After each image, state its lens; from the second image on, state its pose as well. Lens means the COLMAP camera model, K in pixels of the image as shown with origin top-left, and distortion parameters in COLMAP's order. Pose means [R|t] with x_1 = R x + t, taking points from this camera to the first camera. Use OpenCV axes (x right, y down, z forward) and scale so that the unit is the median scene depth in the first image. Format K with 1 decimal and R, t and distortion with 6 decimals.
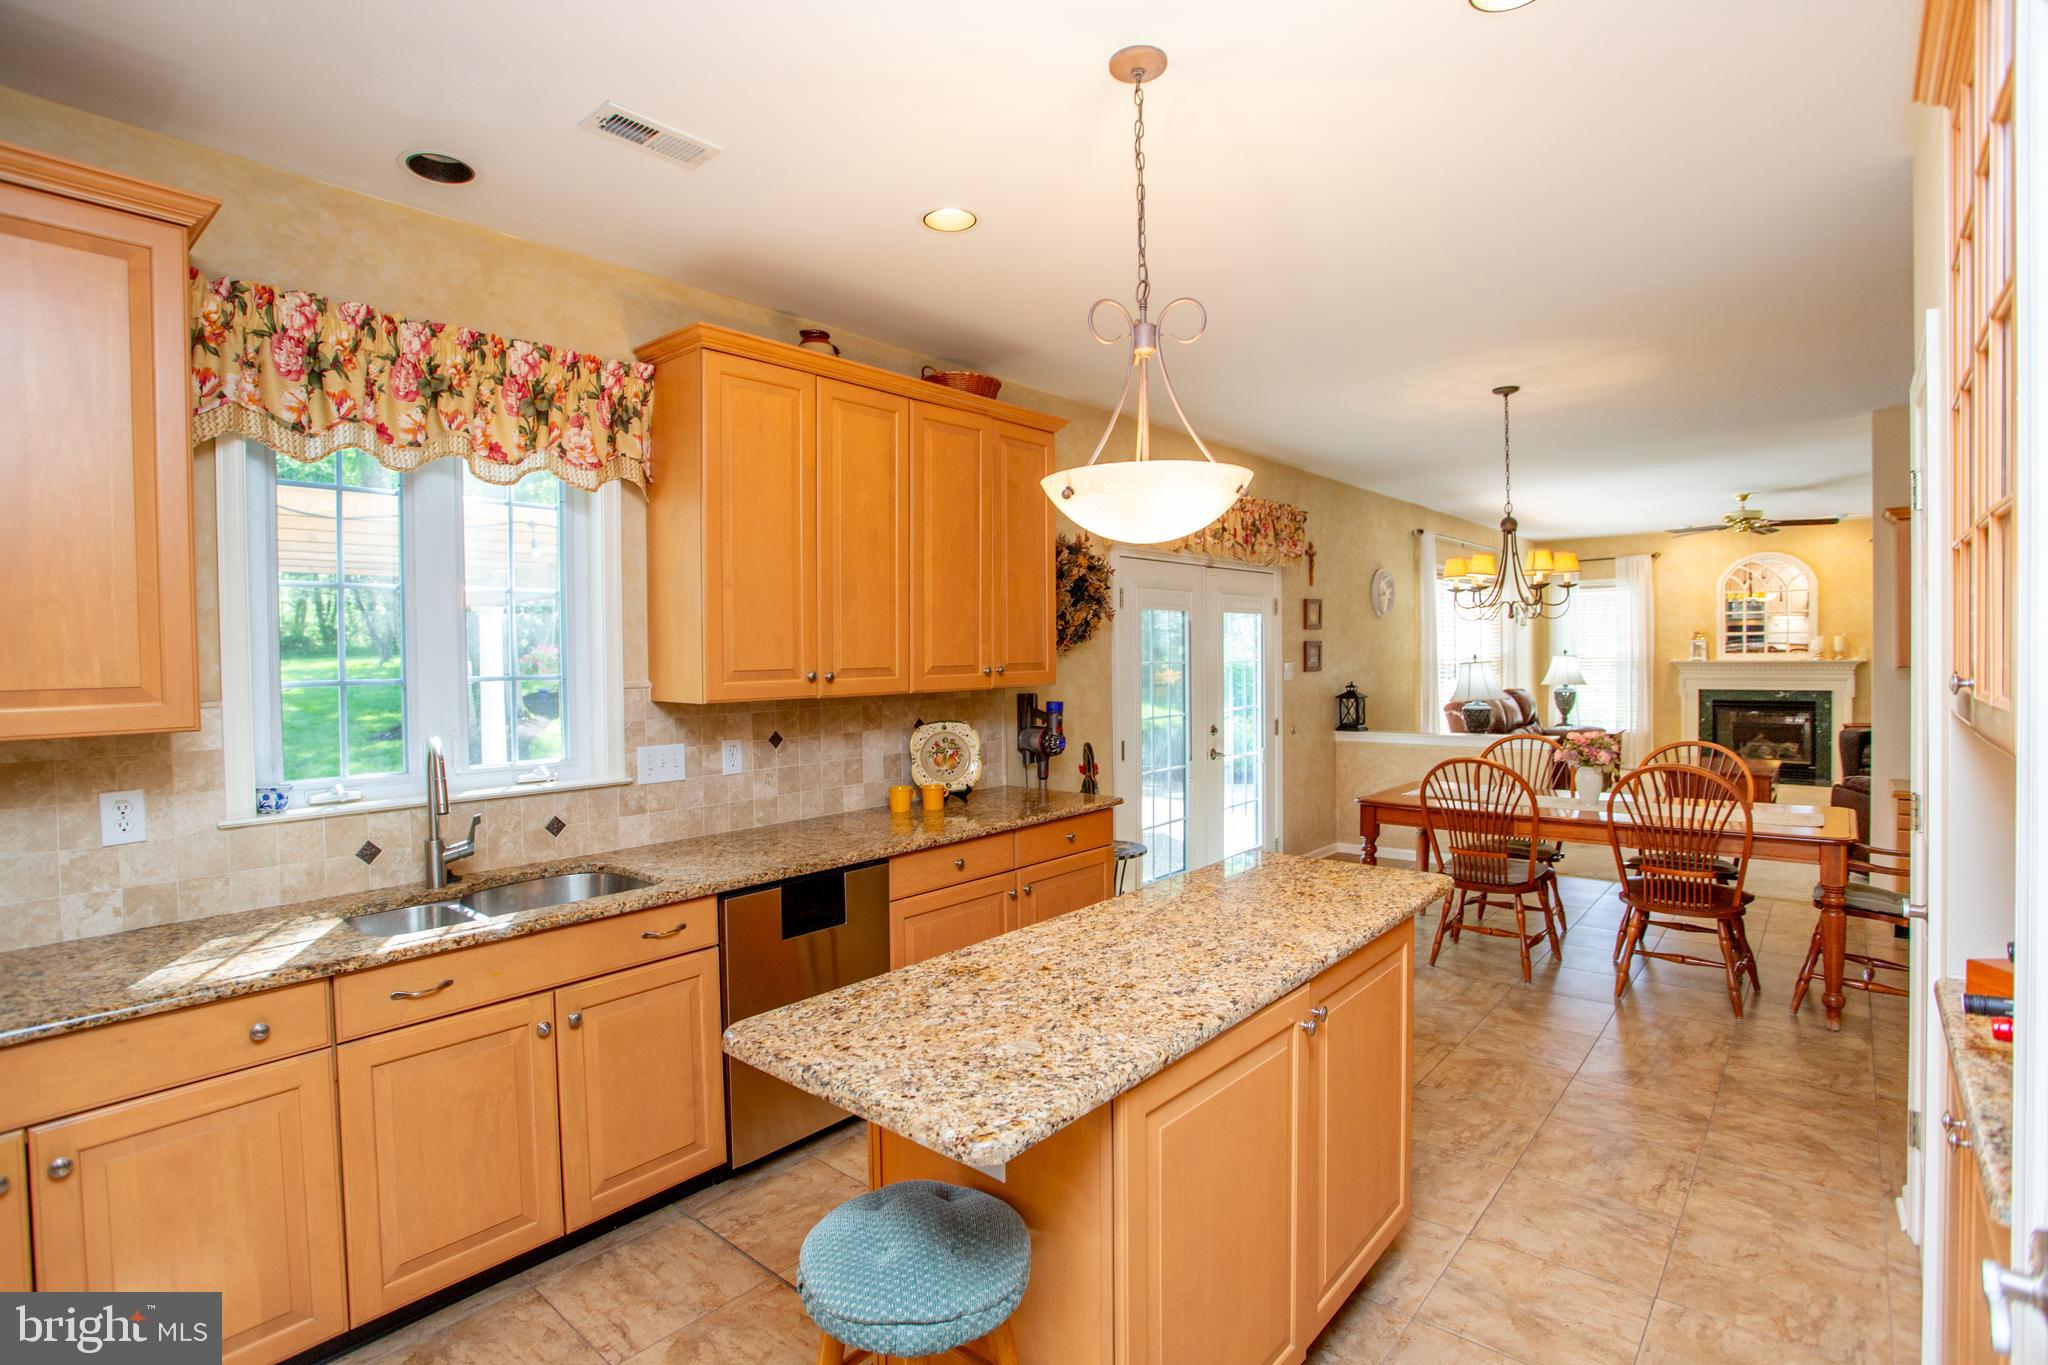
lens RADIAL K [[991.2, 0, 1023.5], [0, 991.2, 679.2], [0, 0, 1]] dist [-0.050698, 0.014742]
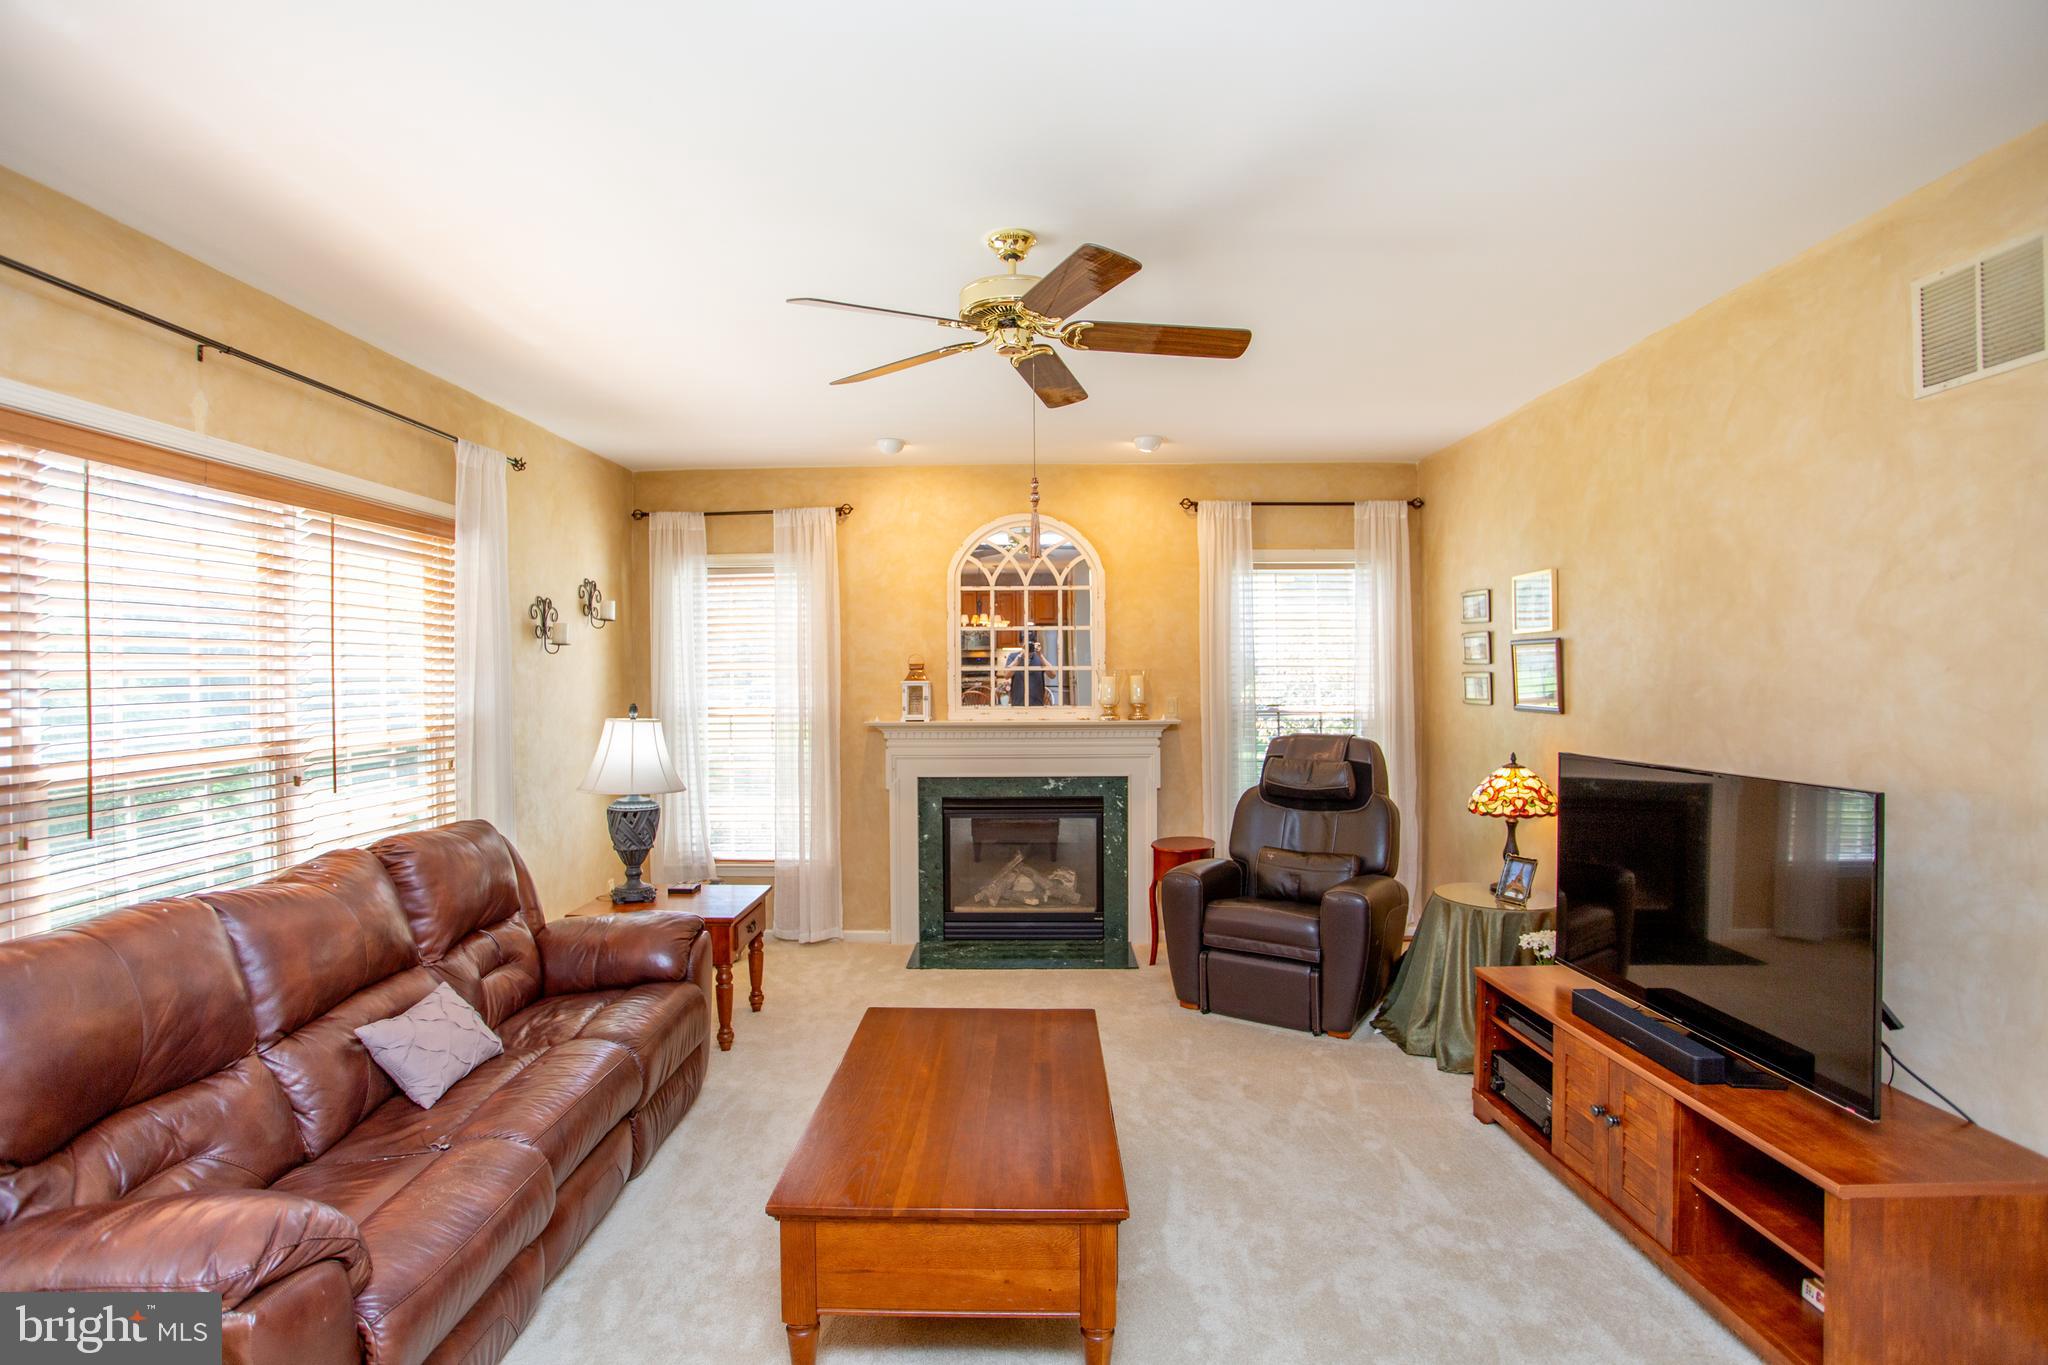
lens RADIAL K [[991.2, 0, 1009.0], [0, 991.2, 674.7], [0, 0, 1]] dist [-0.050698, 0.014742]
pose [[0.776657, 0.011051, 0.629826, 0.441645], [0.009391, 0.999532, -0.029118, -0.030112], [-0.629853, 0.028529, 0.776190, 0.616072]]
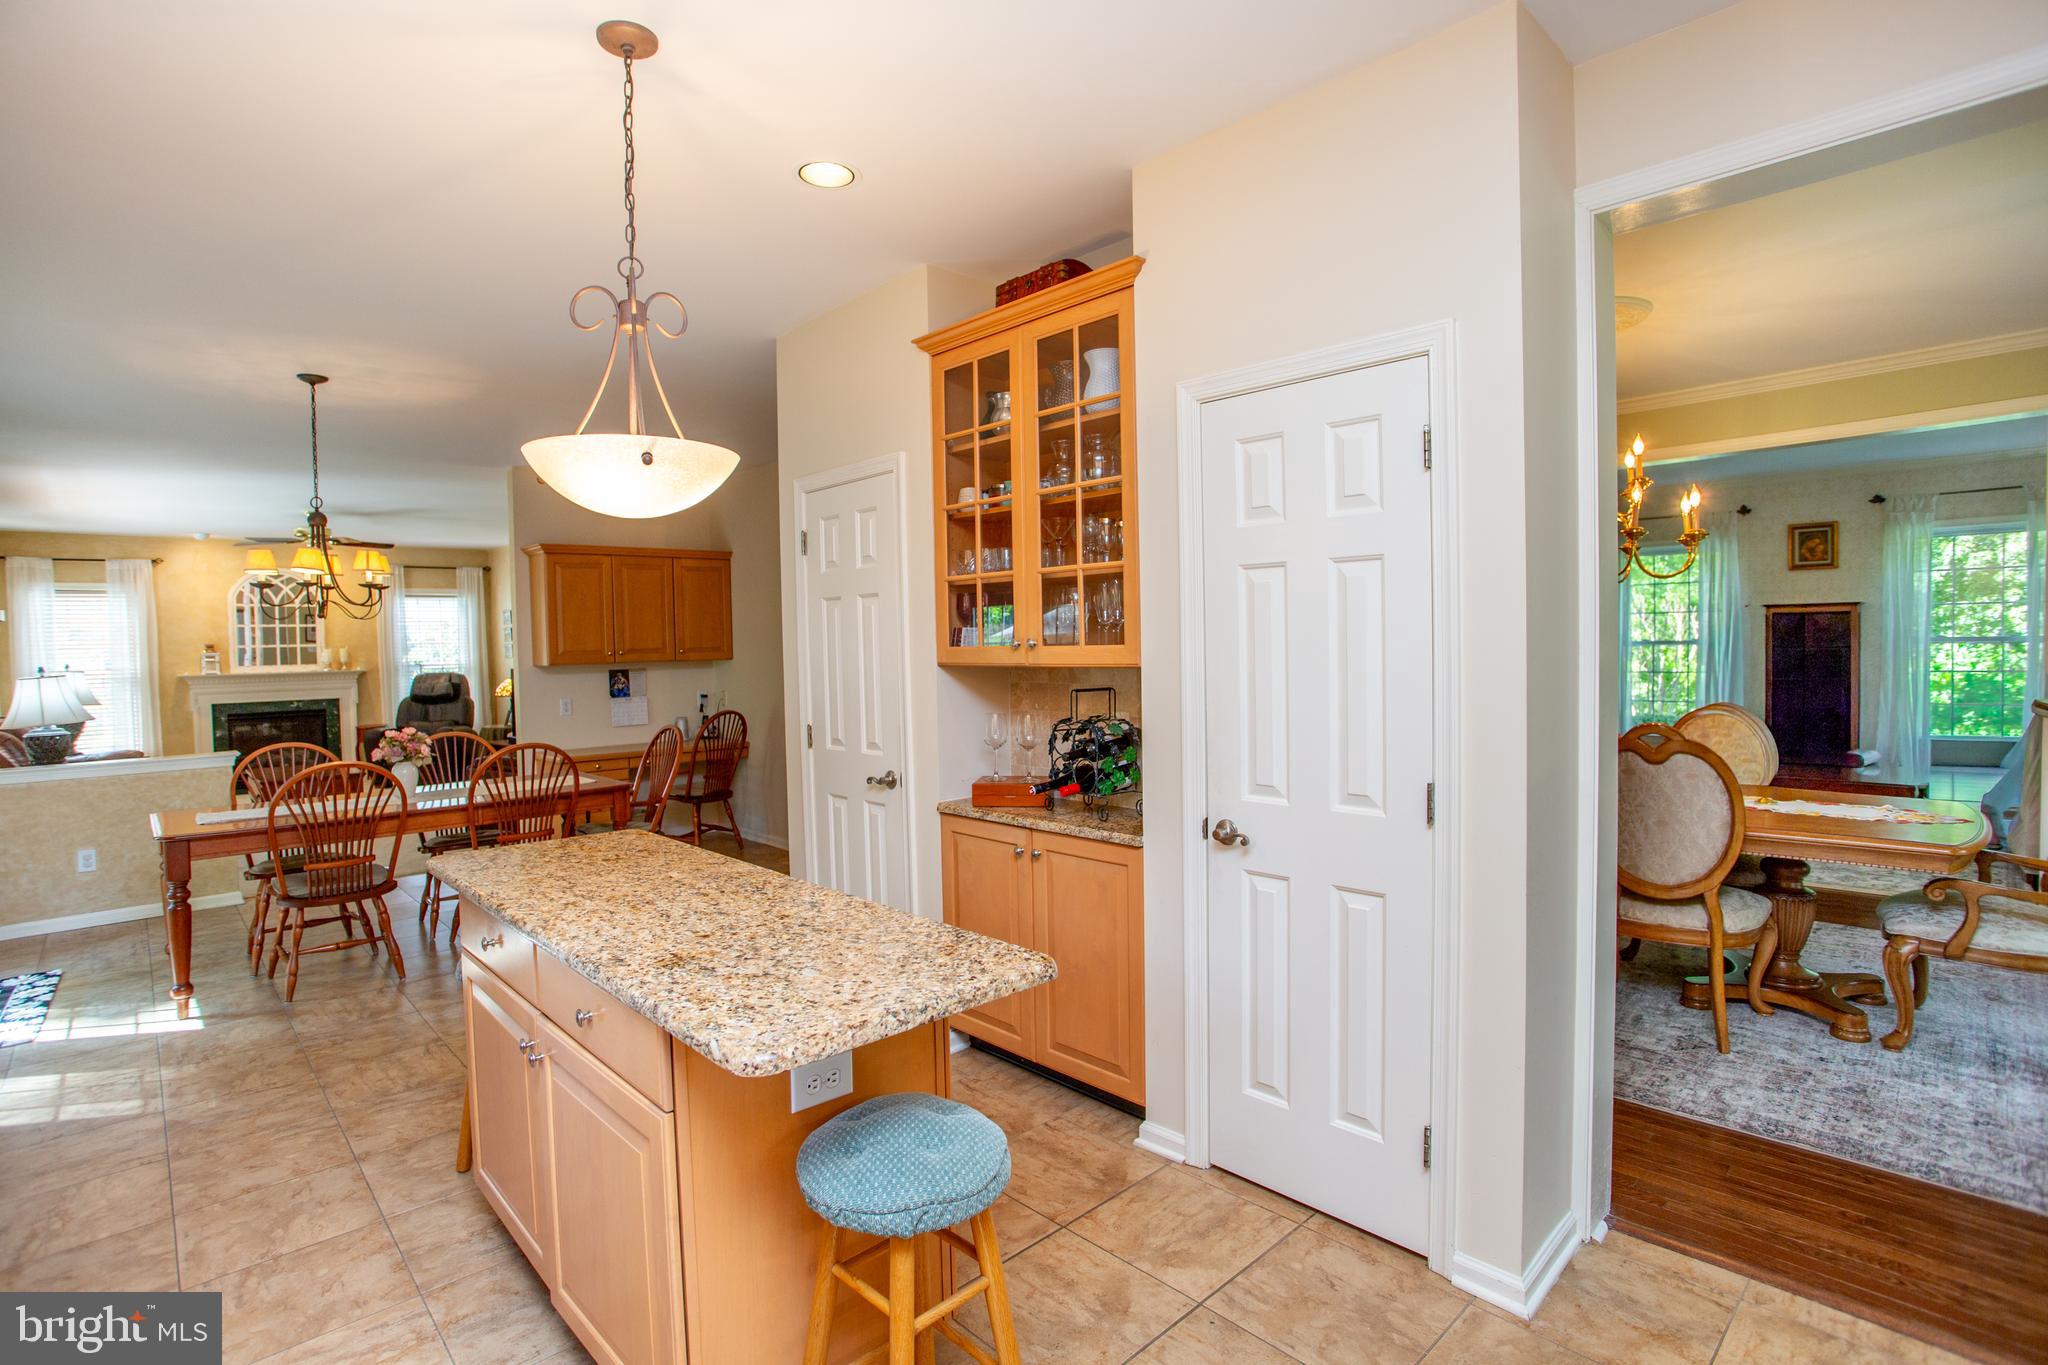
lens RADIAL K [[991.2, 0, 1009.7], [0, 991.2, 671.6], [0, 0, 1]] dist [-0.050698, 0.014742]
pose [[0.101196, -0.012699, 0.994785, -0.192943], [0.045553, 0.998929, 0.008118, 0.007152], [-0.993823, 0.044494, 0.101666, 0.122058]]
